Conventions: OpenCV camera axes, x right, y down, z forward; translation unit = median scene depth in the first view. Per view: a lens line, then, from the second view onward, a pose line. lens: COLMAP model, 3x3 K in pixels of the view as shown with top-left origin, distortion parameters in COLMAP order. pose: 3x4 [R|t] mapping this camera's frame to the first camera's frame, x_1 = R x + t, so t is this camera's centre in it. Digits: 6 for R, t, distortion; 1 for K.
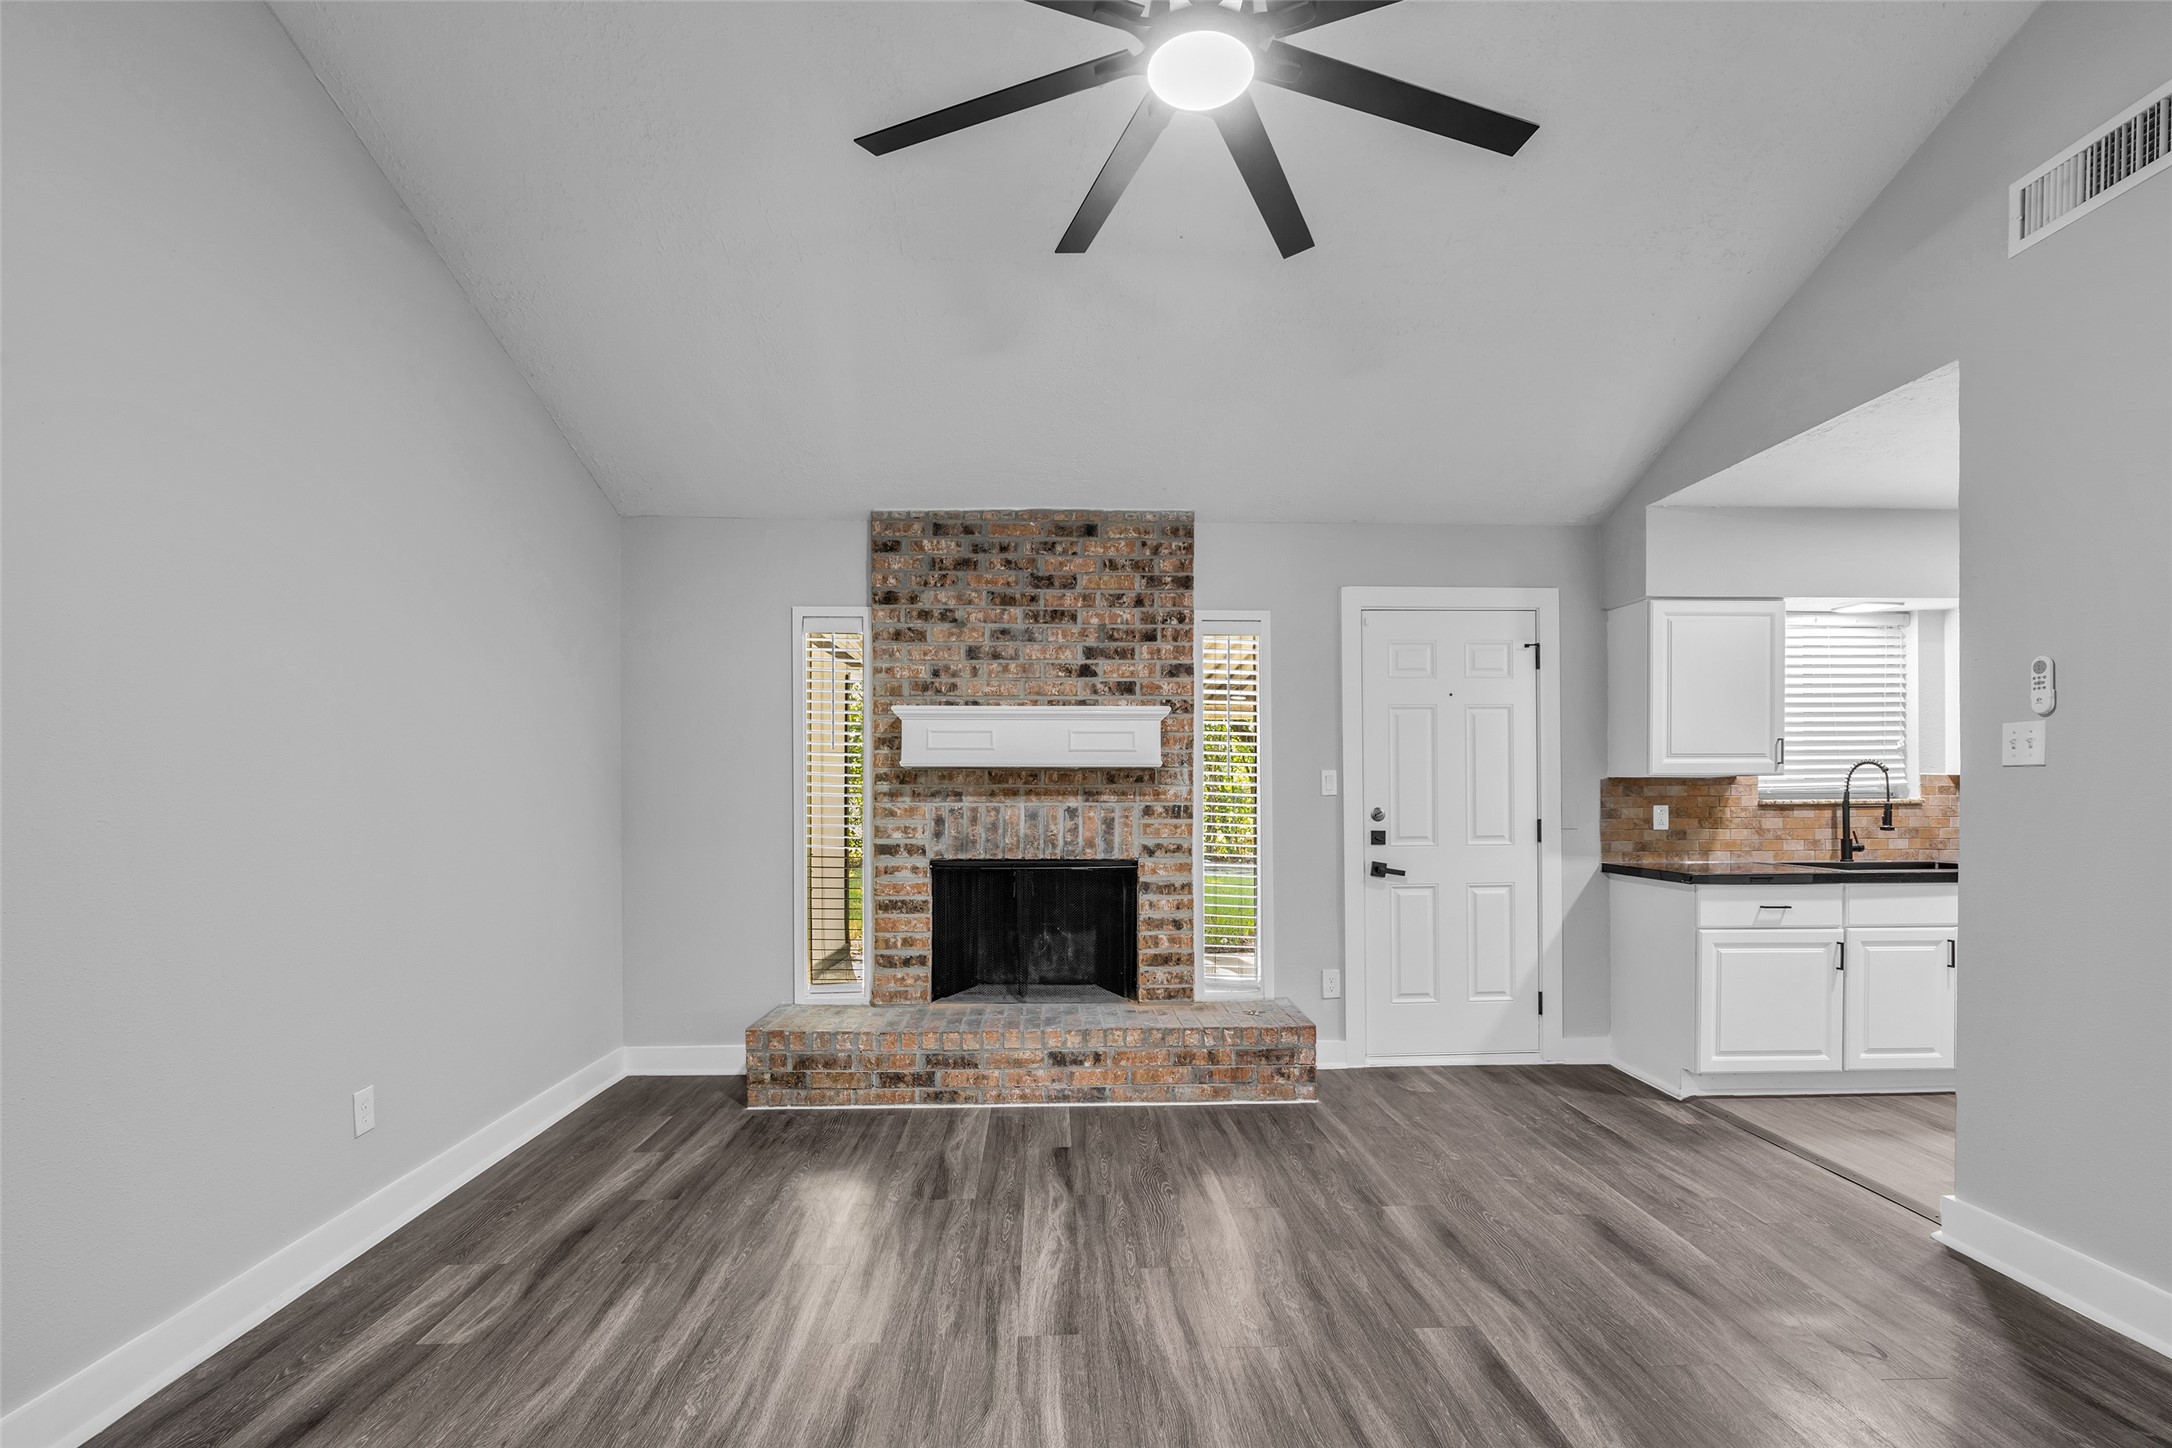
lens RADIAL K [[1006.5, 0, 1089.4], [0, 1006.5, 793.9], [0, 0, 1]] dist [-0.014779, 0.001459]
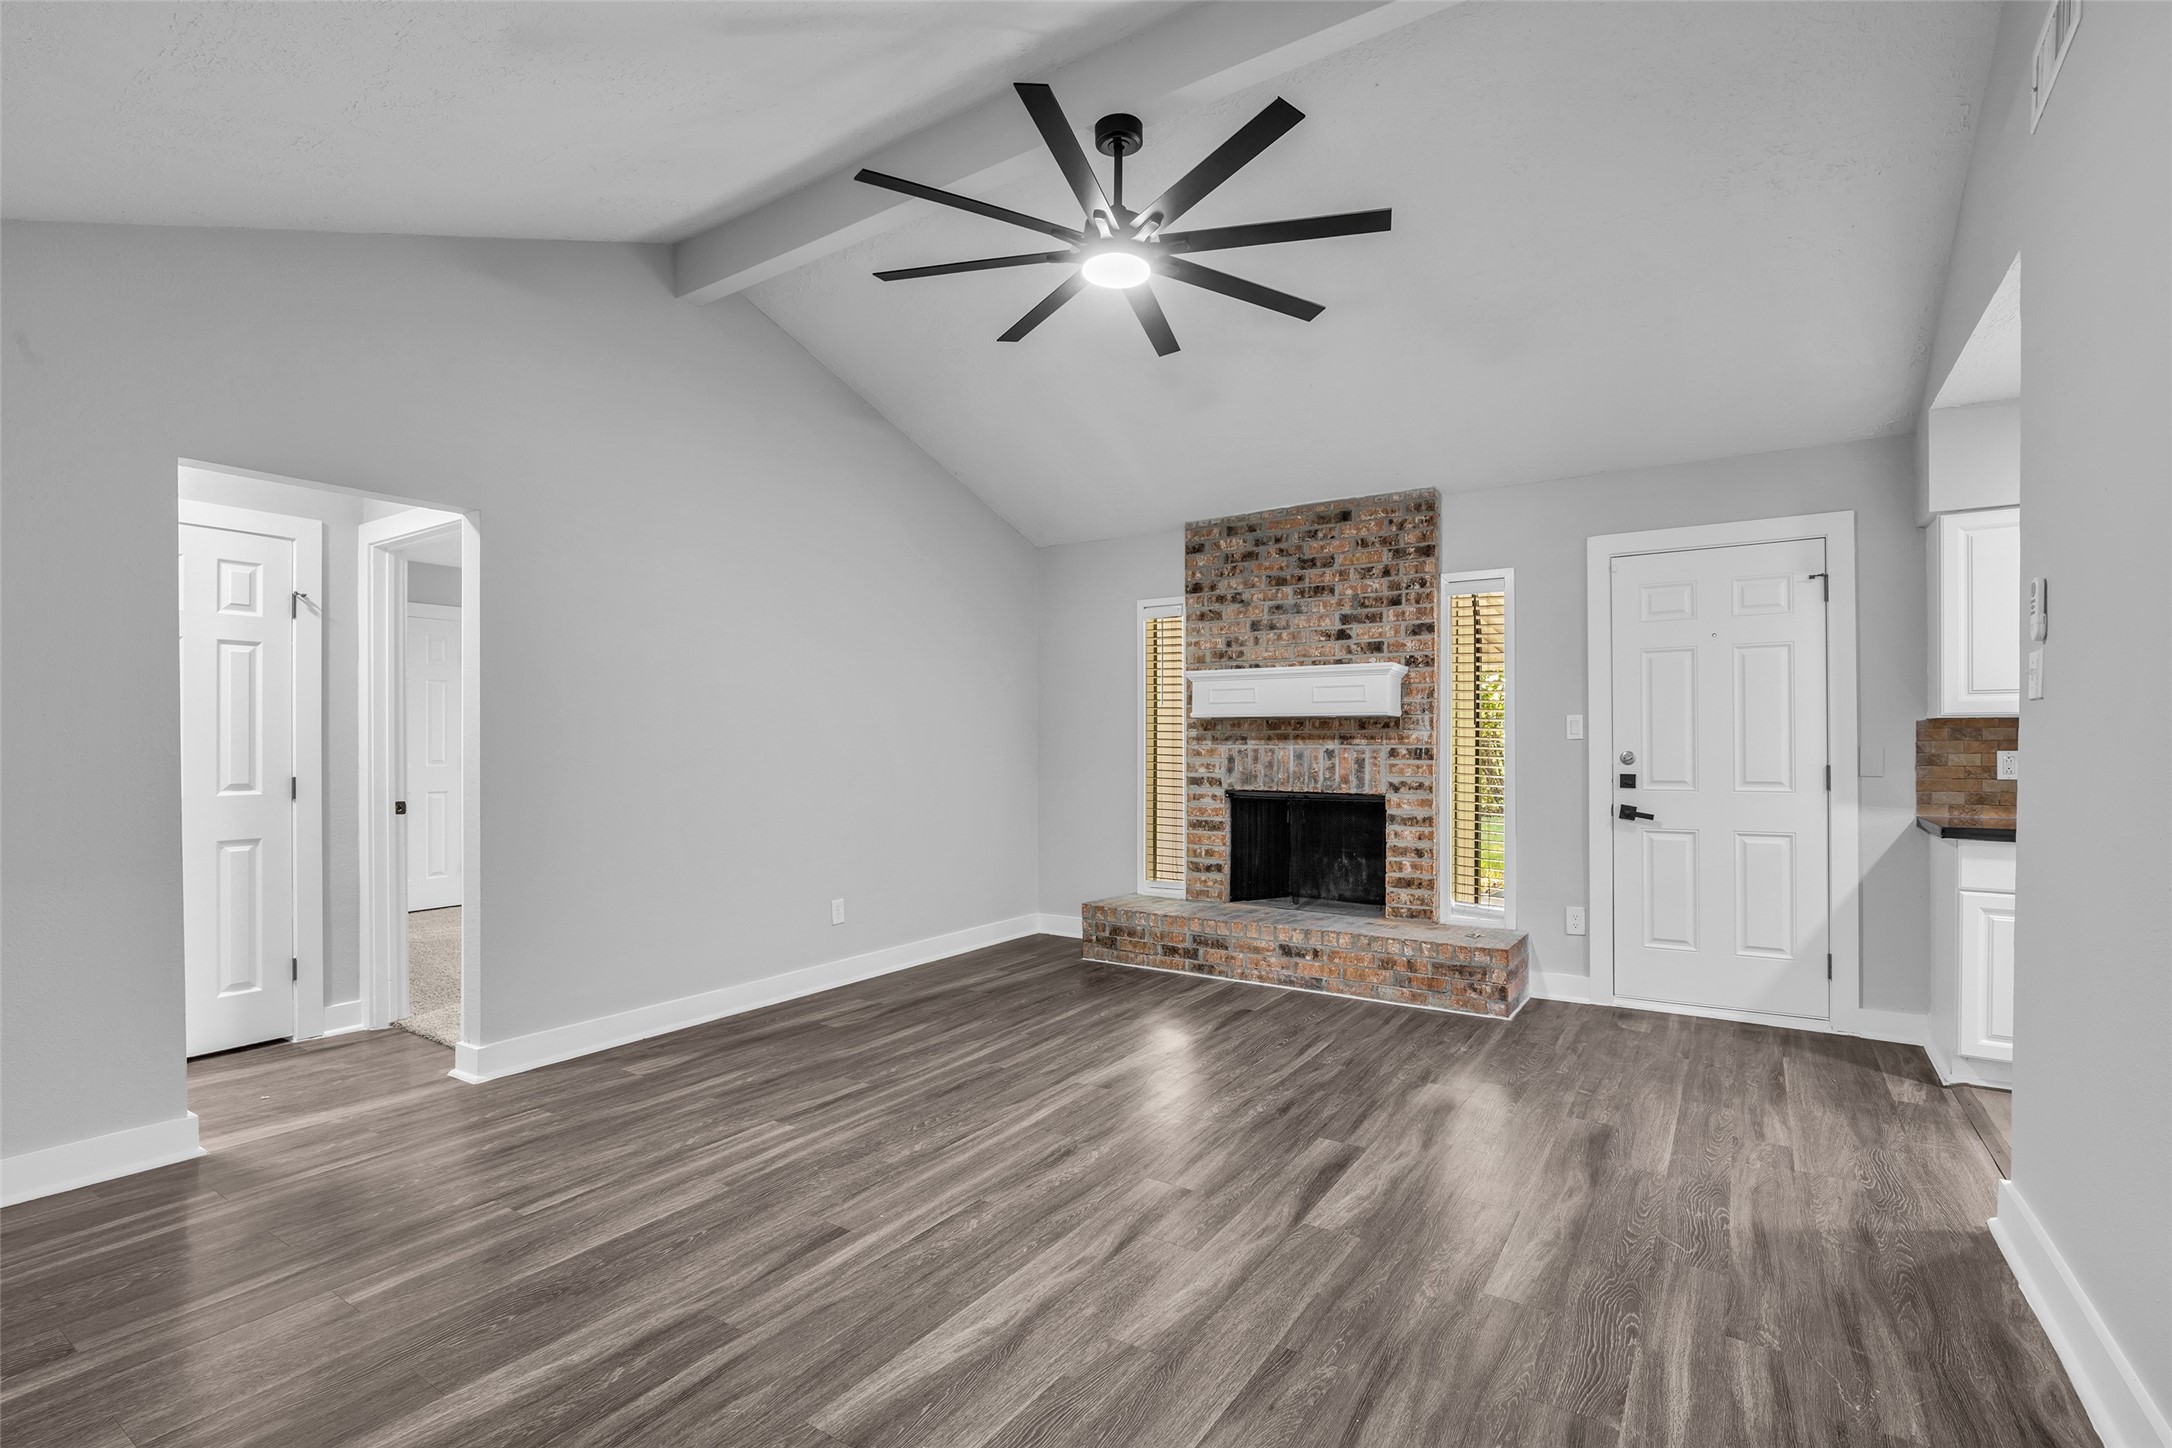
lens RADIAL K [[994.9, 0, 1096.0], [0, 994.9, 738.7], [0, 0, 1]] dist [-0.019233, 0.005412]
pose [[0.814389, -0.001161, -0.580318, 0.440985], [-0.003062, 0.999975, -0.006297, 0.008998], [0.580311, 0.006905, 0.814365, -0.124559]]
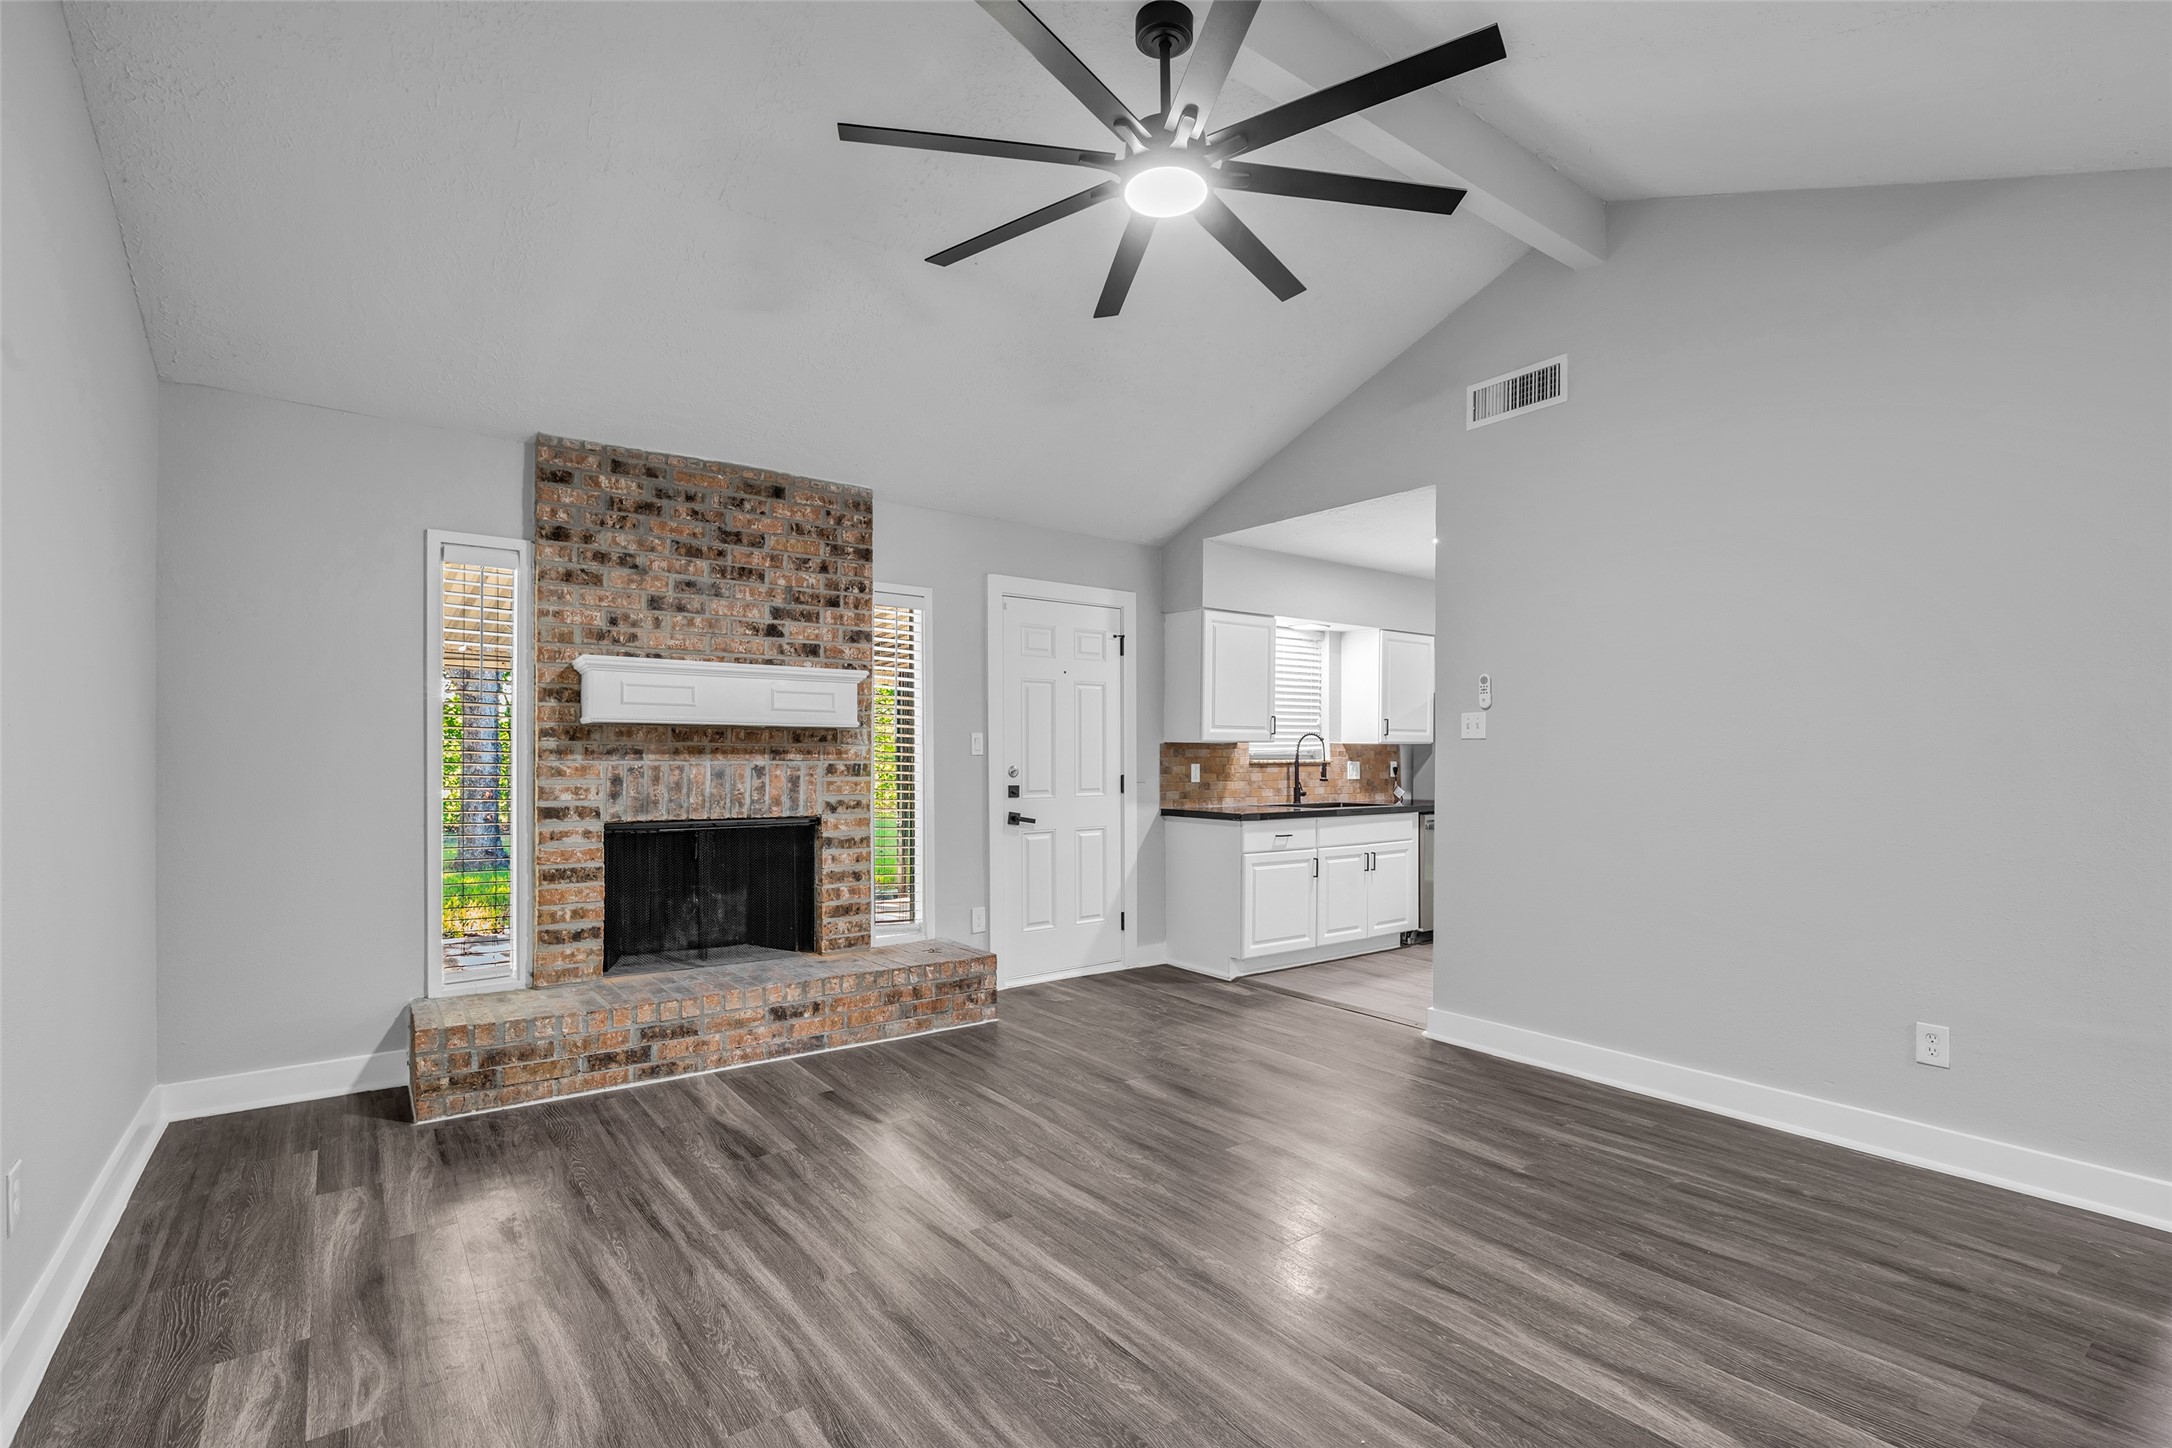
lens RADIAL K [[994.9, 0, 1075.0], [0, 994.9, 755.1], [0, 0, 1]] dist [-0.019233, 0.005412]
pose [[0.825174, 0.004813, 0.564858, -0.315662], [-0.005300, 0.999986, -0.000777, 0.001683], [-0.564854, -0.002352, 0.825187, 0.005544]]
